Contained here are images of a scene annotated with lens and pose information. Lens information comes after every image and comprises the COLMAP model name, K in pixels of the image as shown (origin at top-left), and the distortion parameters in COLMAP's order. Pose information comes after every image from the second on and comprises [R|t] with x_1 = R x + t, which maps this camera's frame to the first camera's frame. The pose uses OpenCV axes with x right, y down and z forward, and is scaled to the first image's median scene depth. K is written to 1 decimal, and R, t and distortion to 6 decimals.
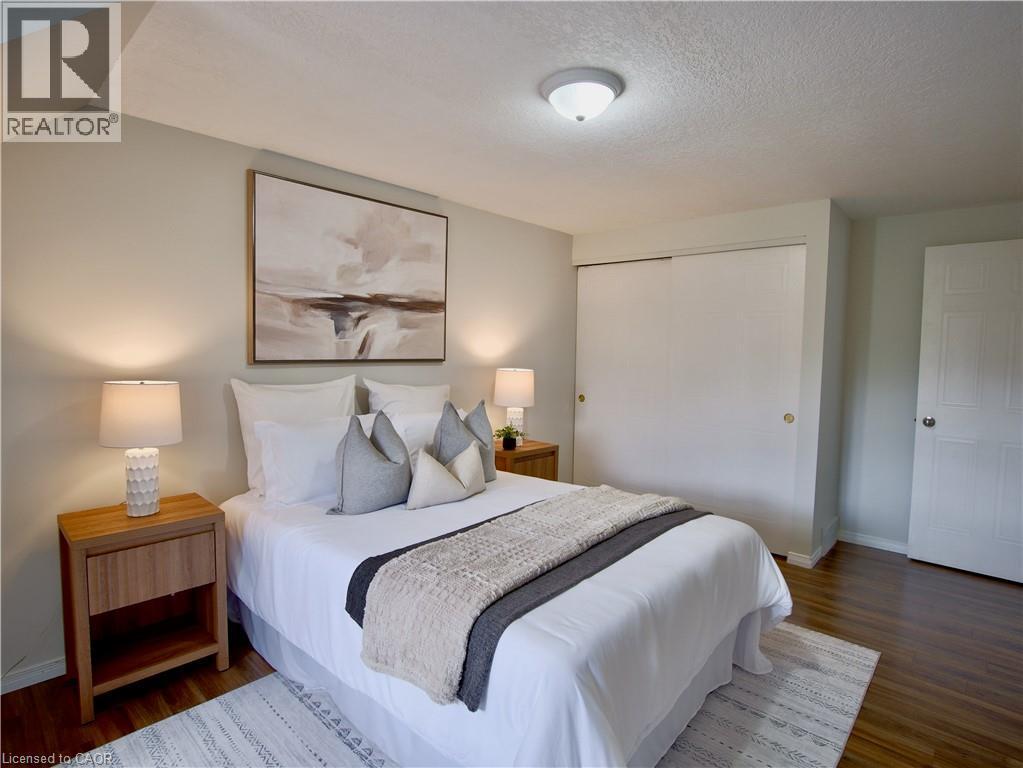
lens RADIAL K [[537.5, 0, 507.6], [0, 537.5, 384.2], [0, 0, 1]] dist [-0.029787, 0.000735]
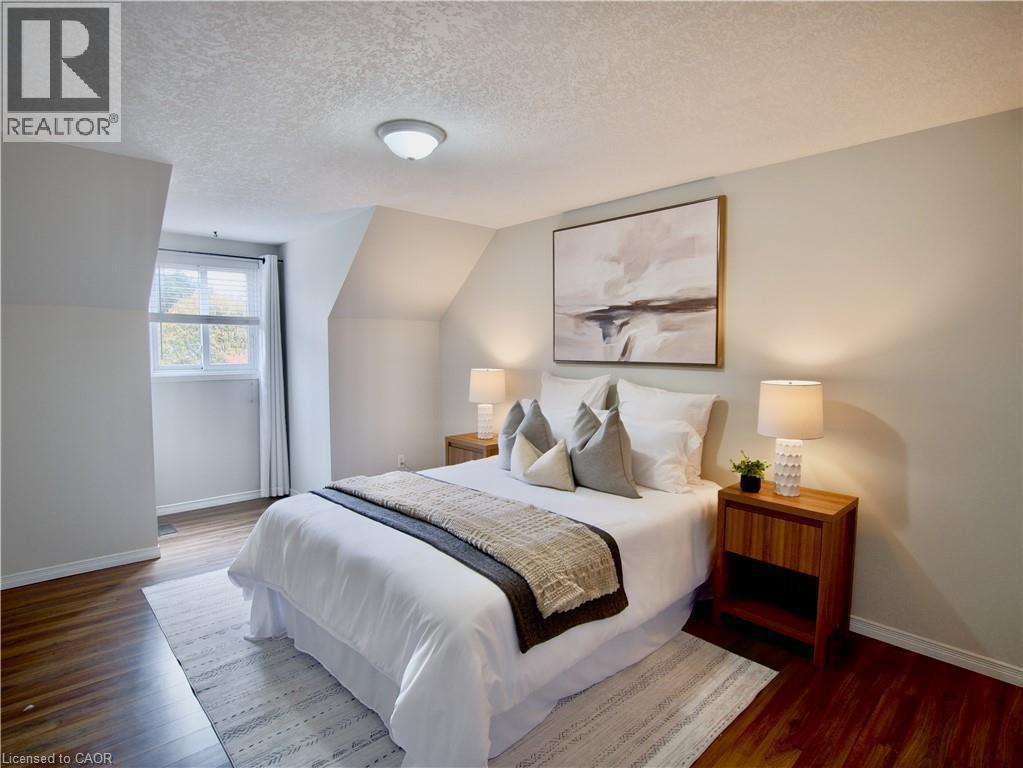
lens RADIAL K [[537.5, 0, 507.8], [0, 537.5, 381.2], [0, 0, 1]] dist [-0.029787, 0.000735]
pose [[-0.074238, 0.058352, -0.995532, 0.872142], [-0.060579, 0.996179, 0.062907, -0.061667], [0.995399, 0.064978, -0.070420, 0.848555]]
